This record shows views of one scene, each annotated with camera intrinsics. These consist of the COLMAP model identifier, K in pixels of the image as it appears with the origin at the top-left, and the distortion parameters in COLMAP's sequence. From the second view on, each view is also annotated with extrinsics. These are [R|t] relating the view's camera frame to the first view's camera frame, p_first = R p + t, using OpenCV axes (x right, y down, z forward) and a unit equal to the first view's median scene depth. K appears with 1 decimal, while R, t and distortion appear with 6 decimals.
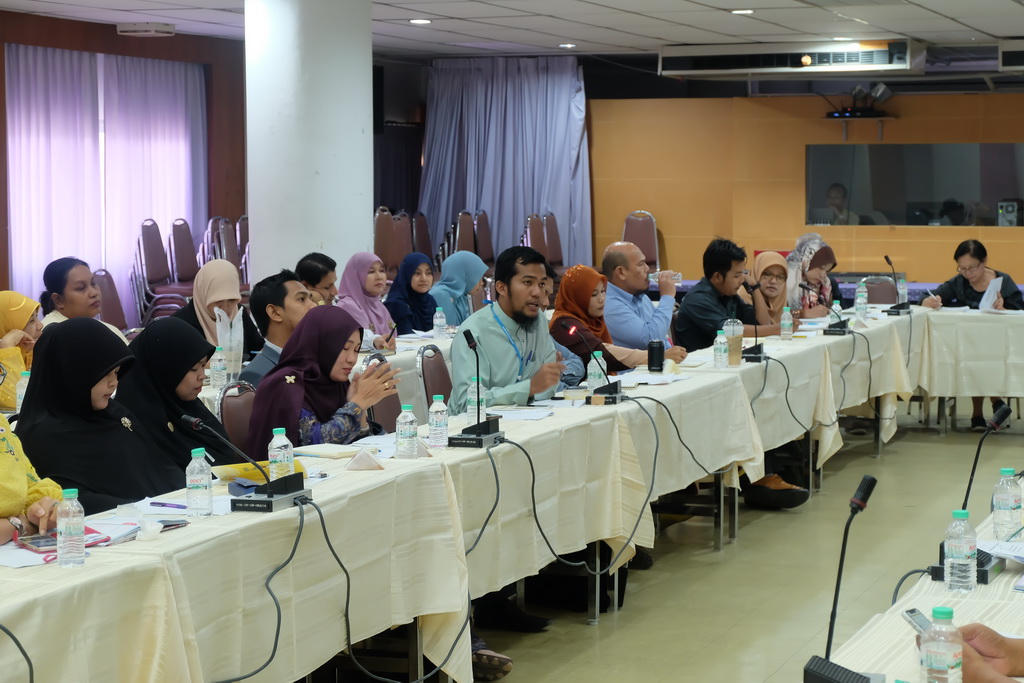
lens RADIAL K [[2202.0, 0, 539.0], [0, 2202.0, 327.3], [0, 0, 1]] dist [0.114697, 0.000000]
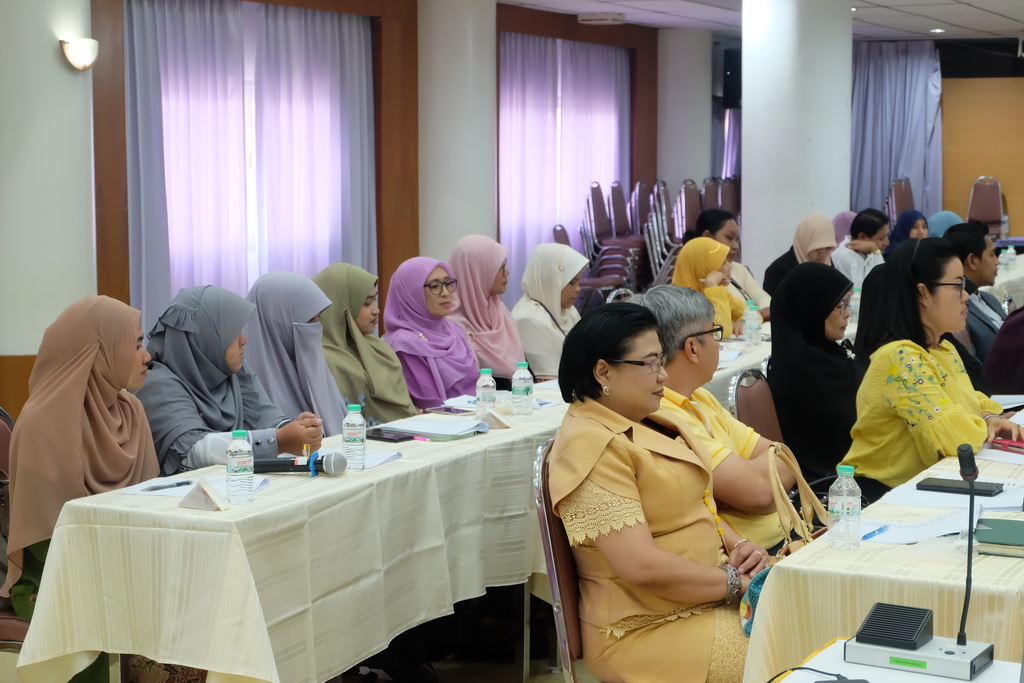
lens RADIAL K [[1921.1, 0, 546.4], [0, 1921.1, 309.5], [0, 0, 1]] dist [0.034119, 0.000000]
pose [[0.996848, 0.009417, -0.078777, -0.113780], [-0.008278, 0.999857, 0.014770, 0.003412], [0.078905, -0.014071, 0.996783, -0.010433]]
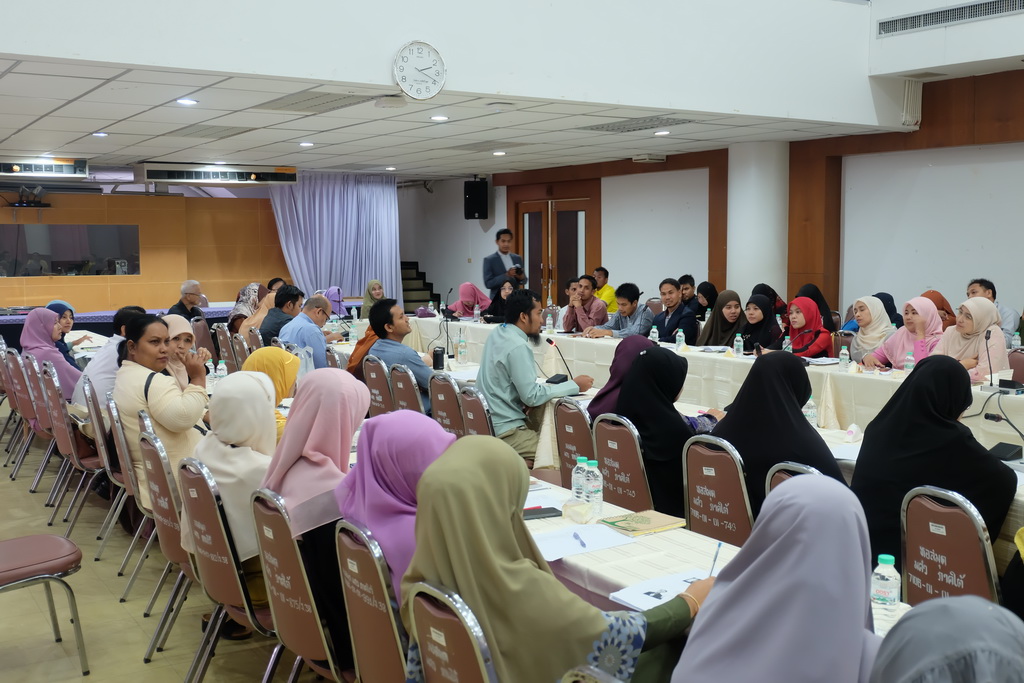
lens RADIAL K [[1098.1, 0, 517.2], [0, 1098.1, 347.4], [0, 0, 1]] dist [0.054600, 0.000000]
pose [[0.613095, -0.080882, 0.785858, -0.282972], [0.062486, 0.996594, 0.053822, -0.018094], [-0.787534, 0.016107, 0.616061, 0.263737]]
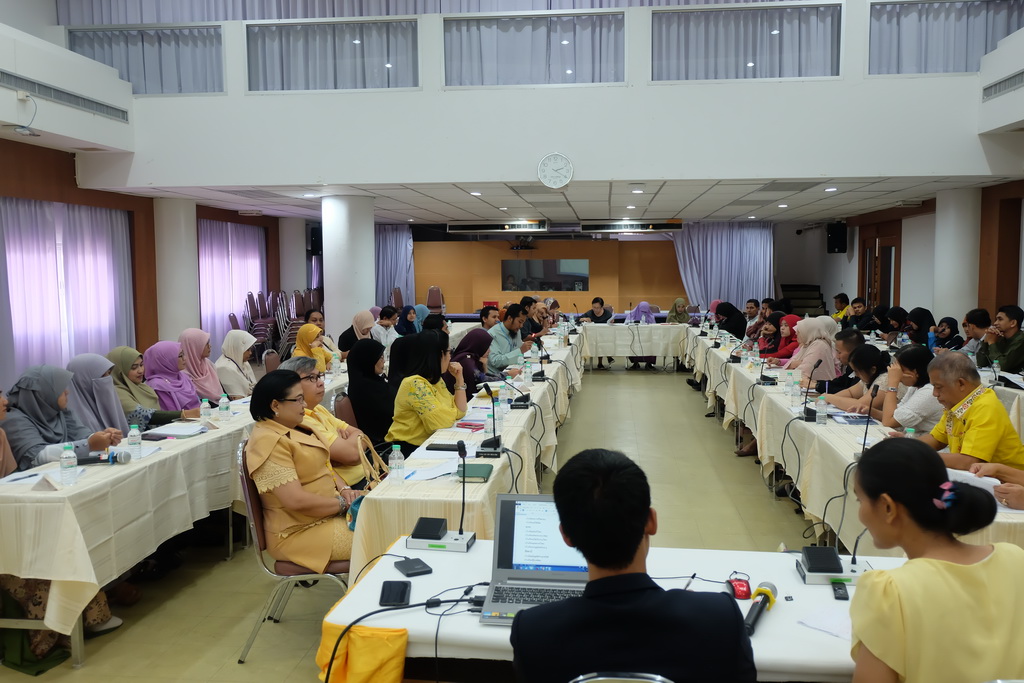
lens RADIAL K [[884.0, 0, 518.5], [0, 884.0, 338.0], [0, 0, 1]] dist [0.008407, 0.074182]
pose [[0.969928, -0.022378, 0.242360, -0.119256], [0.020412, 0.999735, 0.010621, -0.003004], [-0.242533, -0.005354, 0.970128, 0.000727]]
